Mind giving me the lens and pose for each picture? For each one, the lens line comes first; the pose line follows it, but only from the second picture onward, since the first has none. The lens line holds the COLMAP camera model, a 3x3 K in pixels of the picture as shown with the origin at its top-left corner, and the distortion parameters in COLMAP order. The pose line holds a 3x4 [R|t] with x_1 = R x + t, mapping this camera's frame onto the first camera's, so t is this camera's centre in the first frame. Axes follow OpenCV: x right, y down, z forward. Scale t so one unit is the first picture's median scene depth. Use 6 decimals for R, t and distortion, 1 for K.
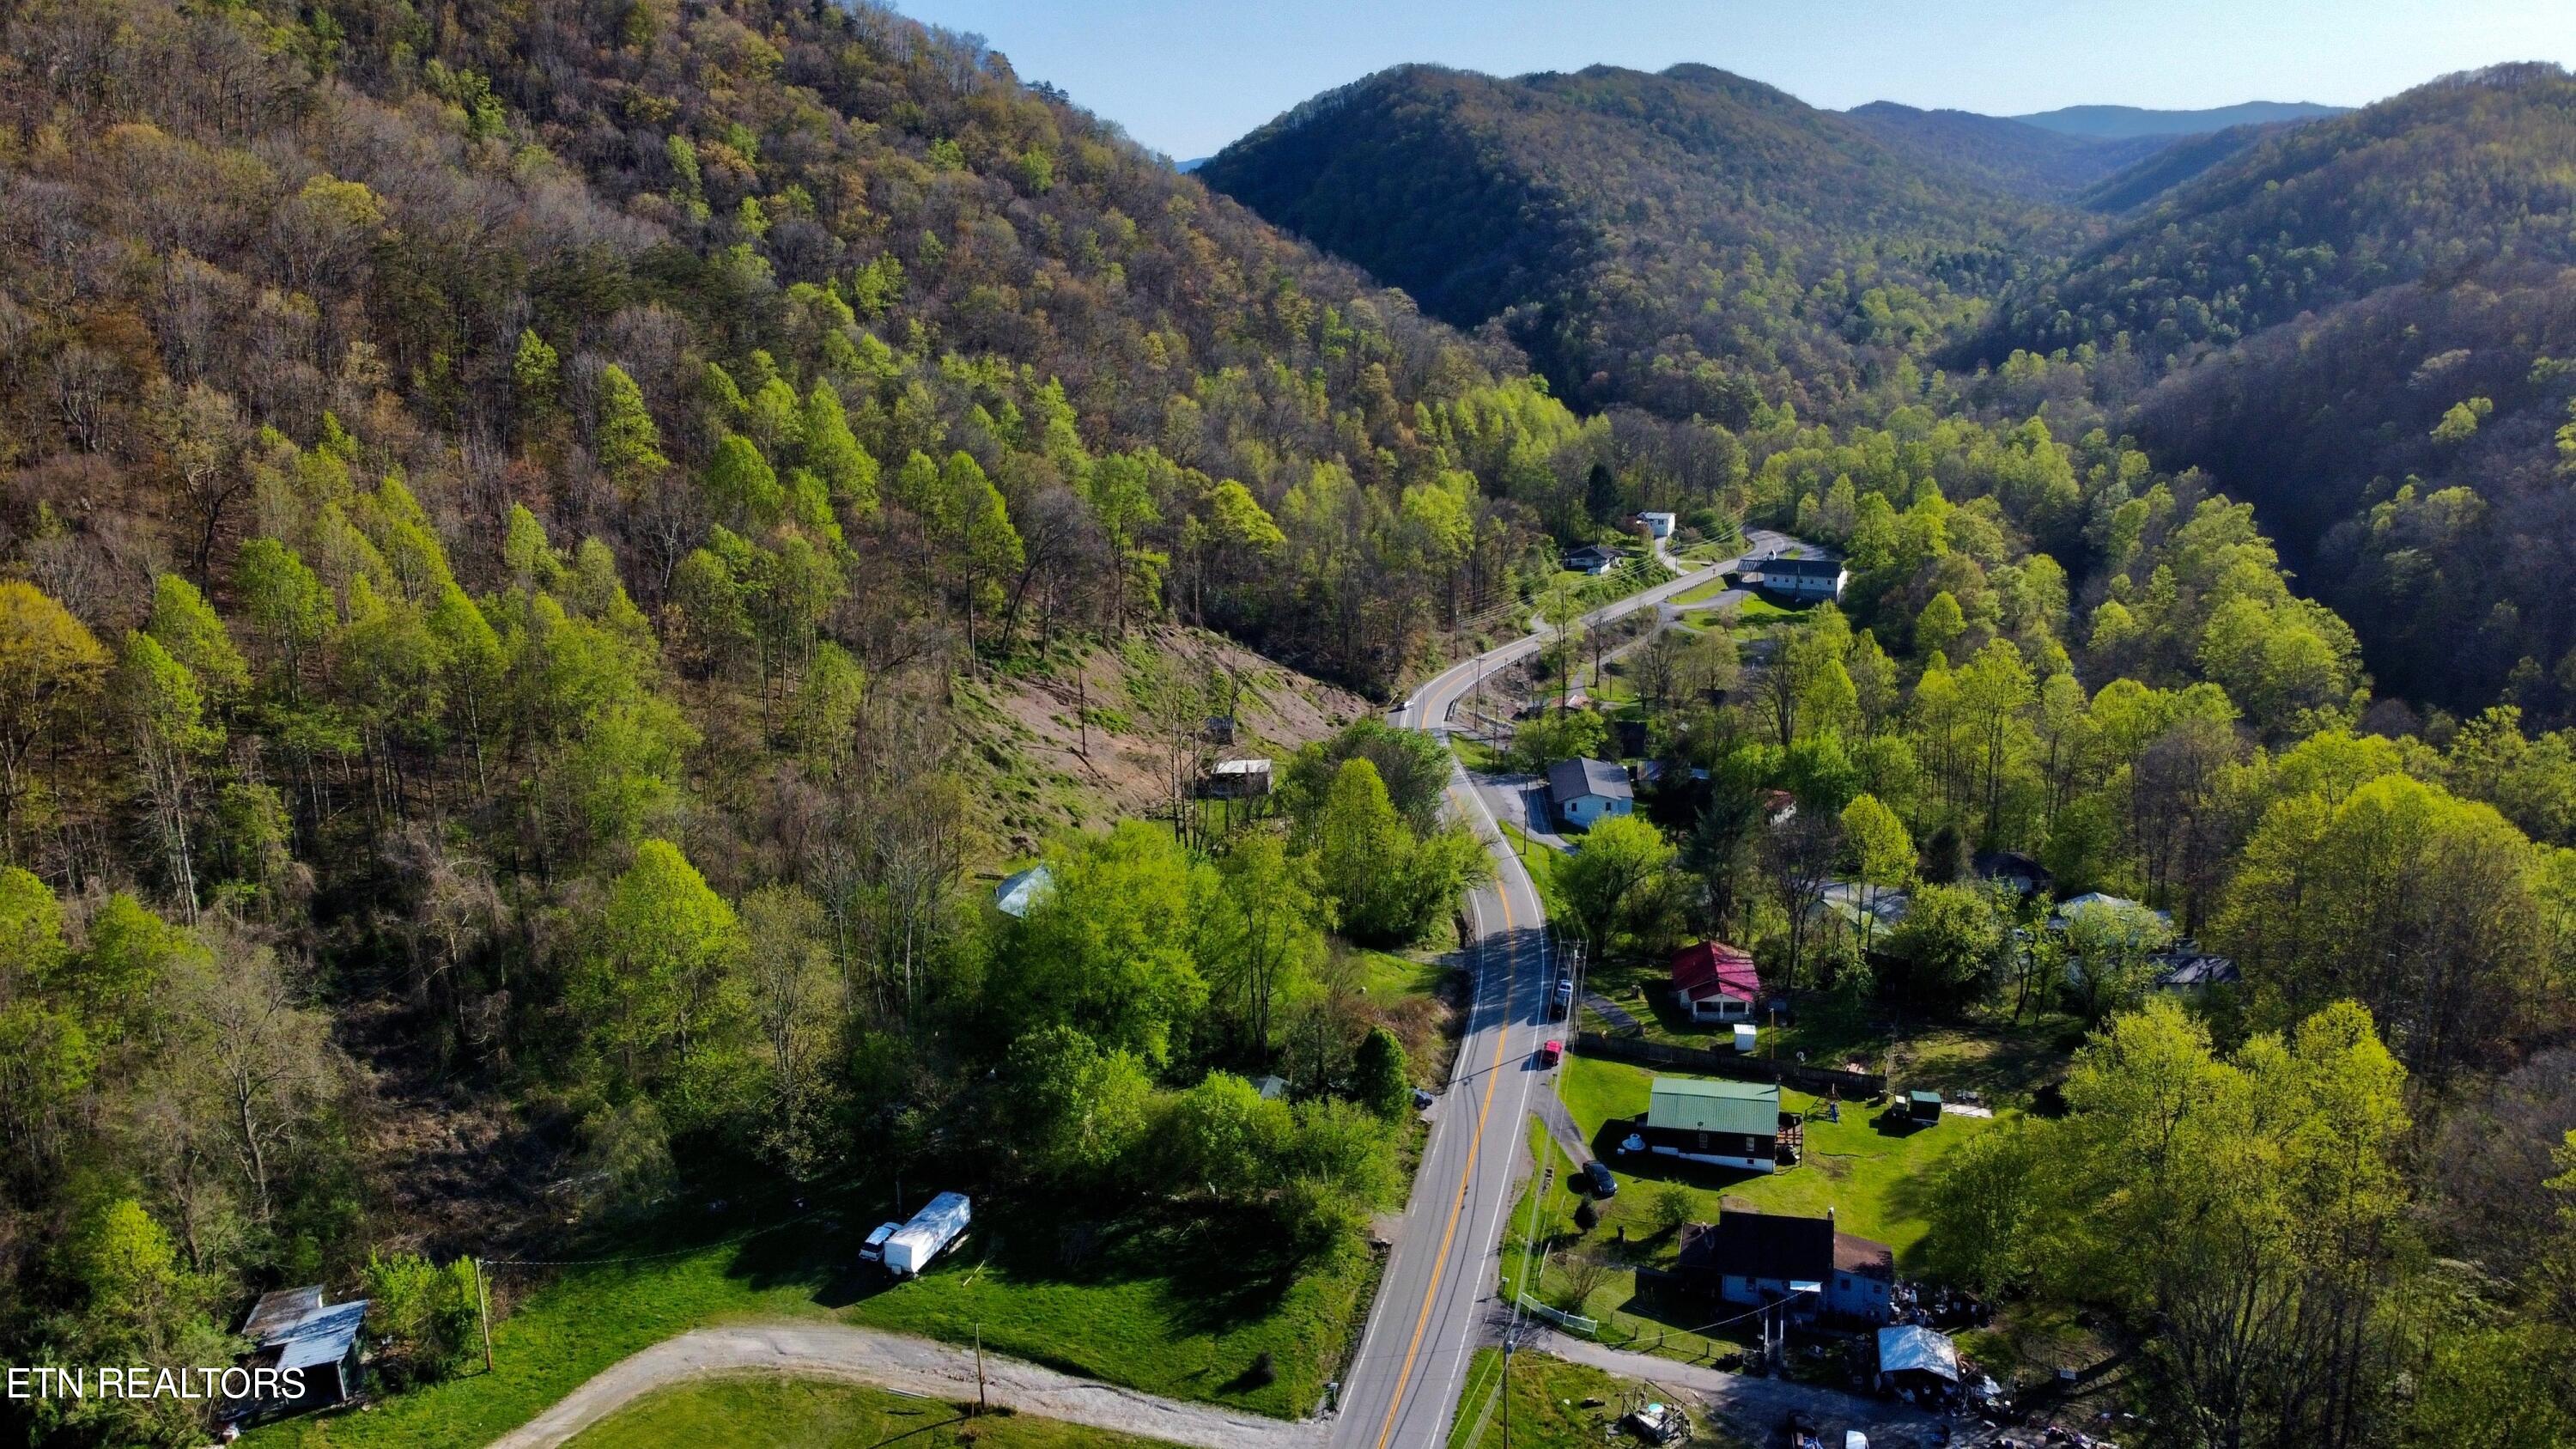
lens RADIAL K [[2033.5, 0, 1288.0], [0, 2033.5, 724.5], [0, 0, 1]] dist [0.006701, 0.003832]
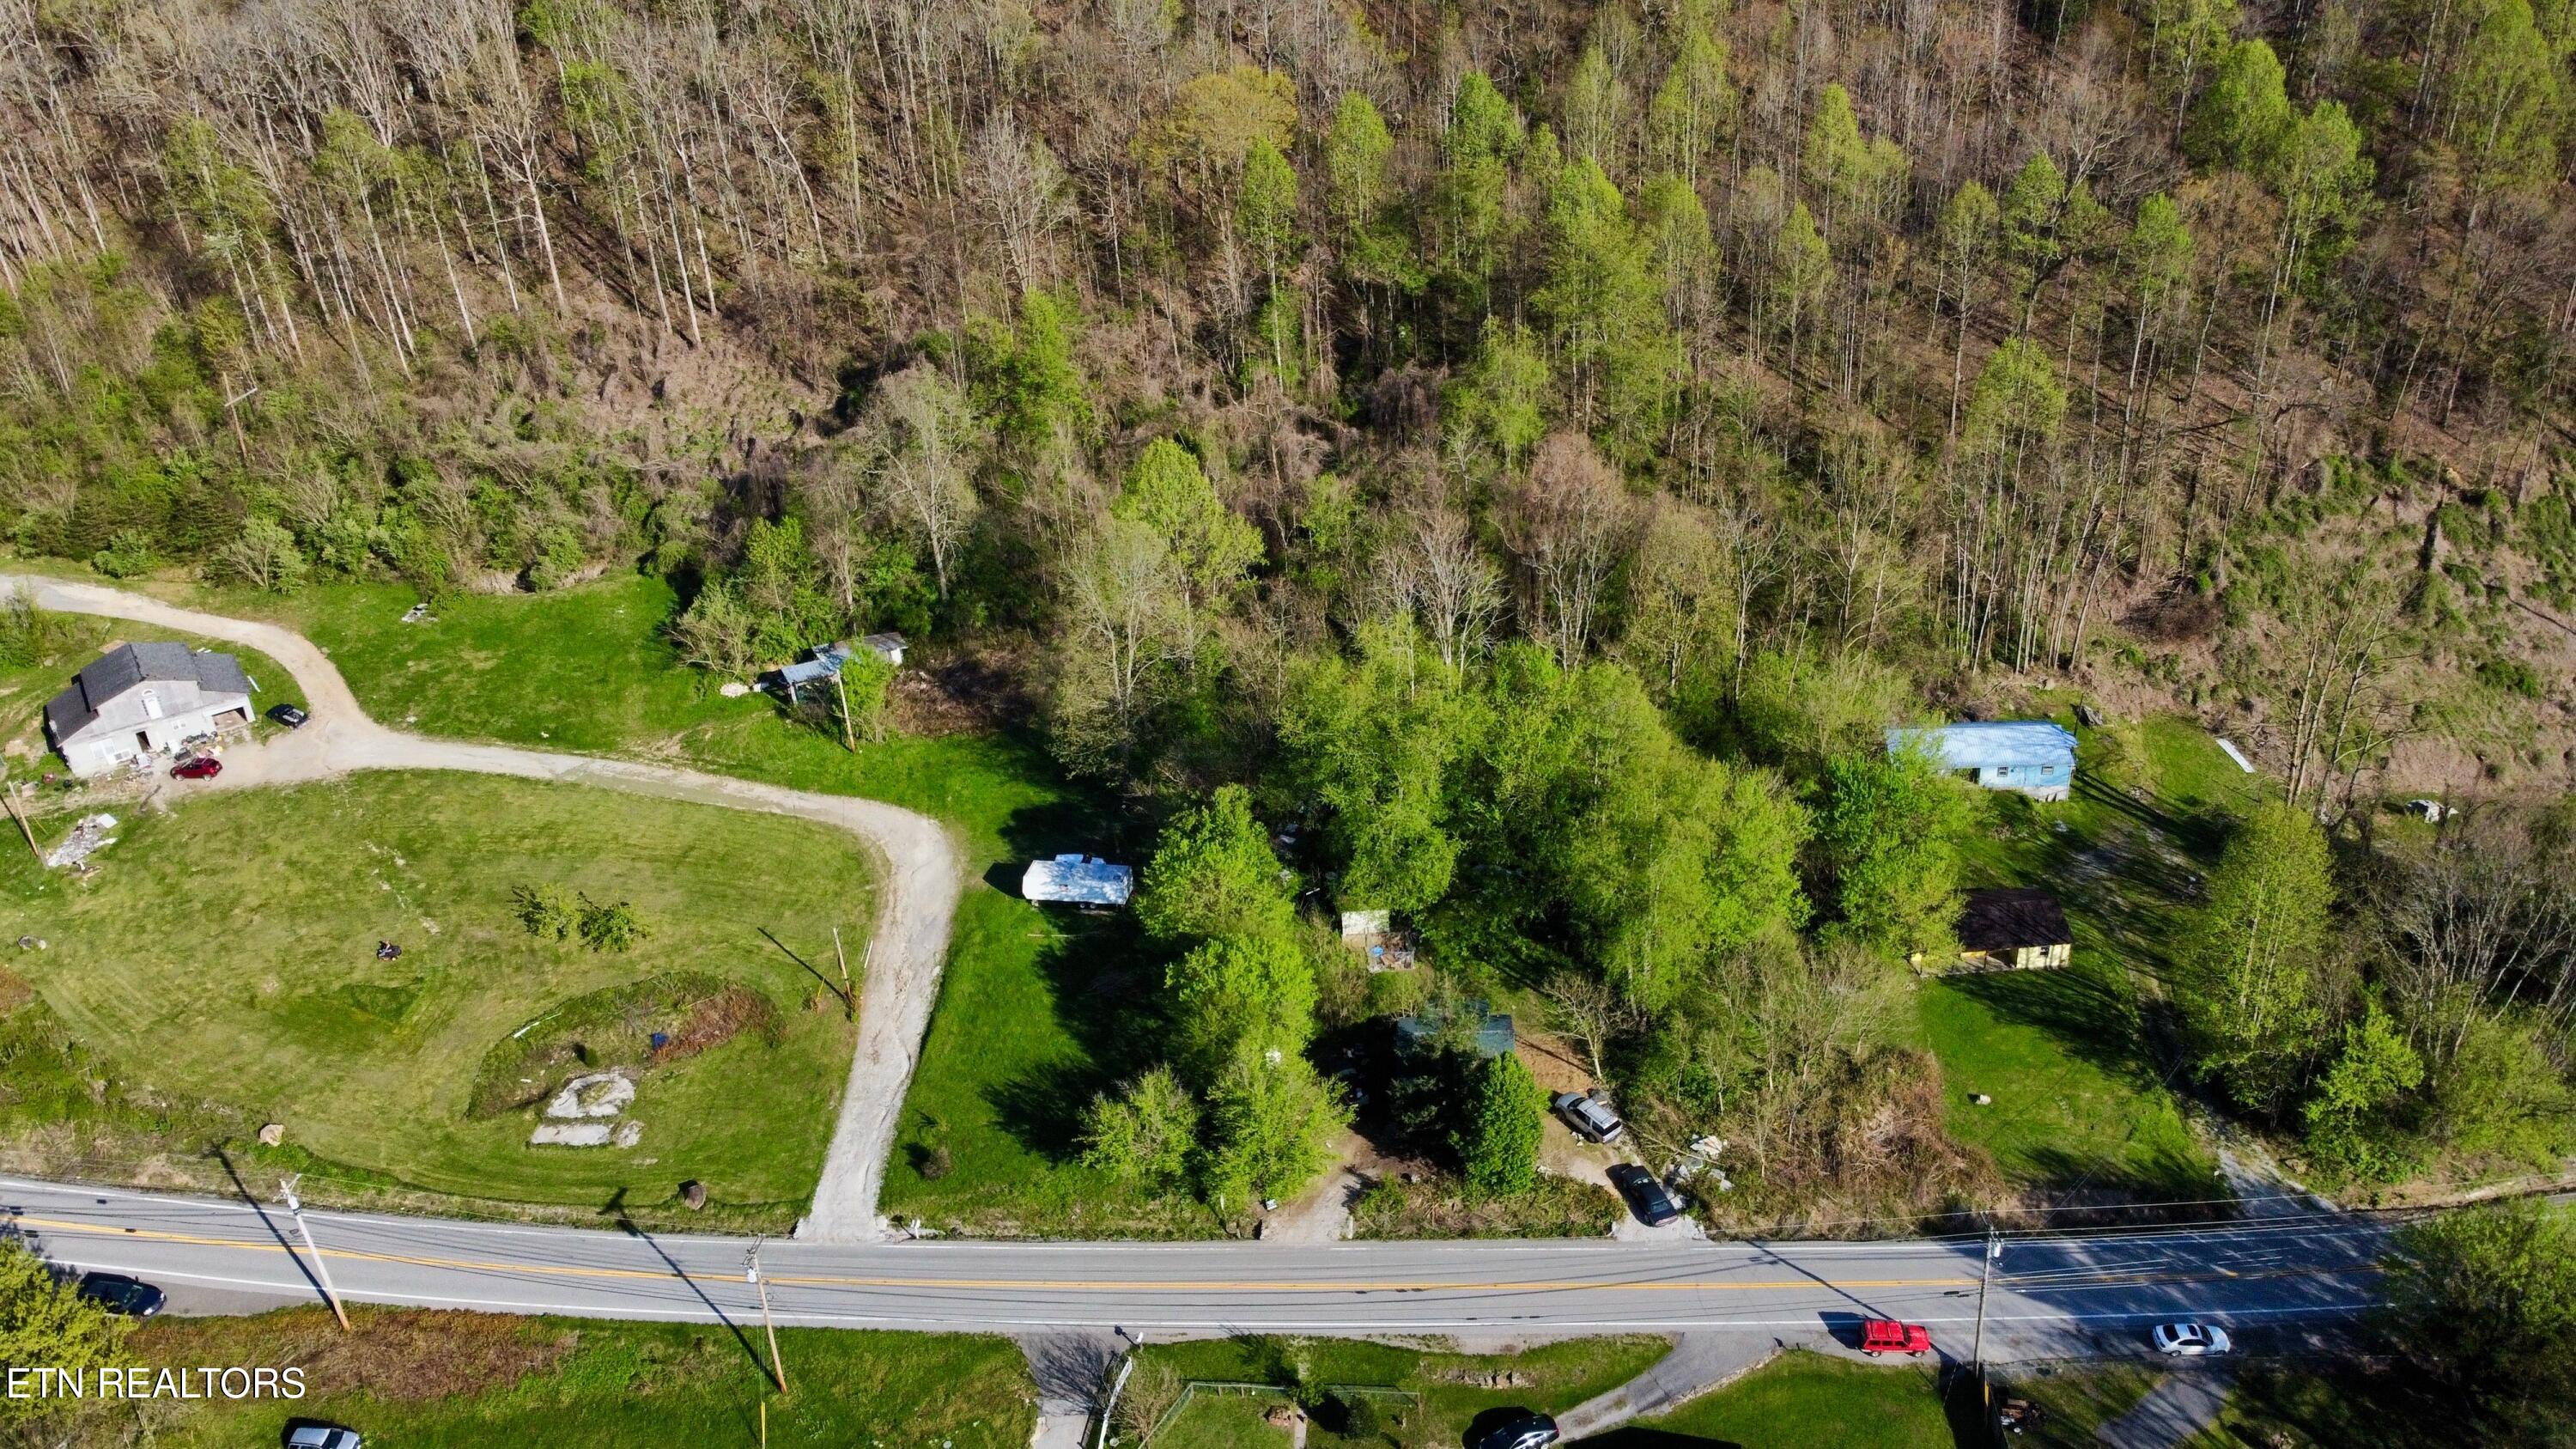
lens RADIAL K [[1942.1, 0, 1257.3], [0, 1942.1, 657.8], [0, 0, 1]] dist [0.004668, 0.003301]
pose [[0.175881, 0.457575, -0.871602, 0.195457], [-0.191229, 0.884419, 0.425716, -0.088406], [0.965659, 0.091801, 0.243054, 0.246299]]
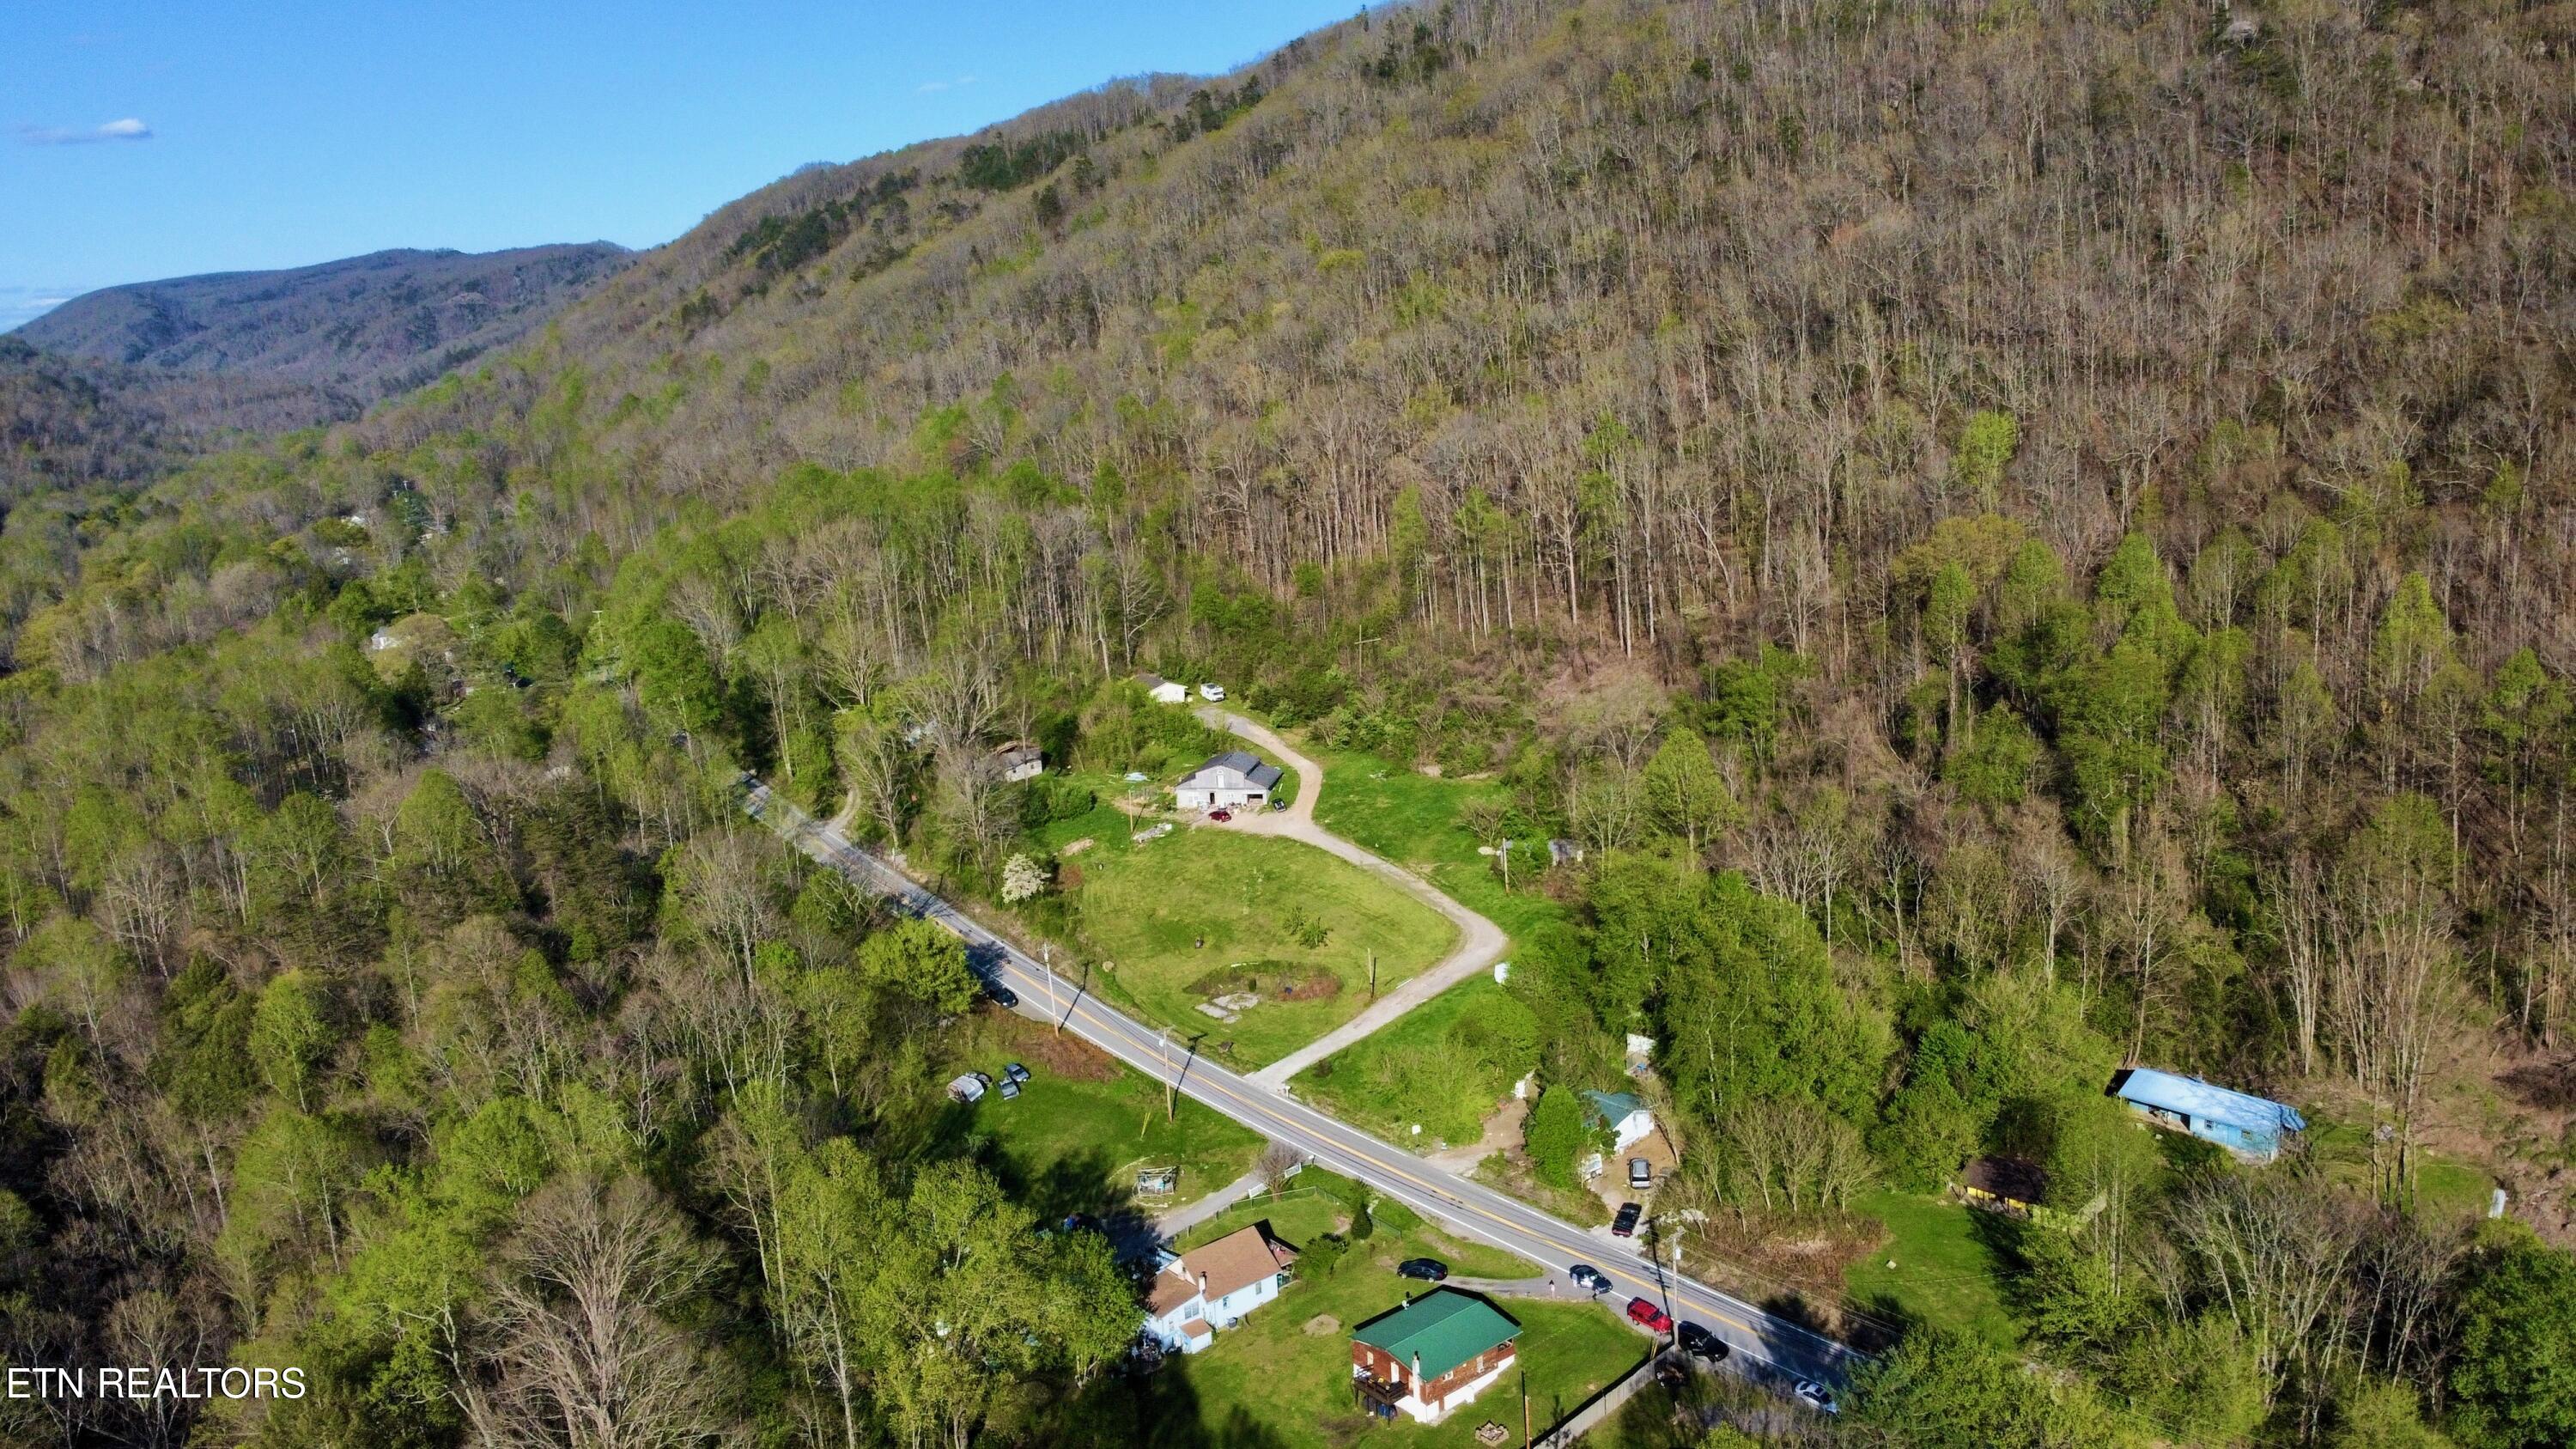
lens RADIAL K [[1899.3, 0, 1288.0], [0, 1899.3, 724.5], [0, 0, 1]] dist [-0.002984, 0.001264]
pose [[-0.596646, 0.242339, -0.765040, 0.304965], [-0.118757, 0.916156, 0.382825, -0.144085], [0.793669, 0.319265, -0.517841, 0.461391]]
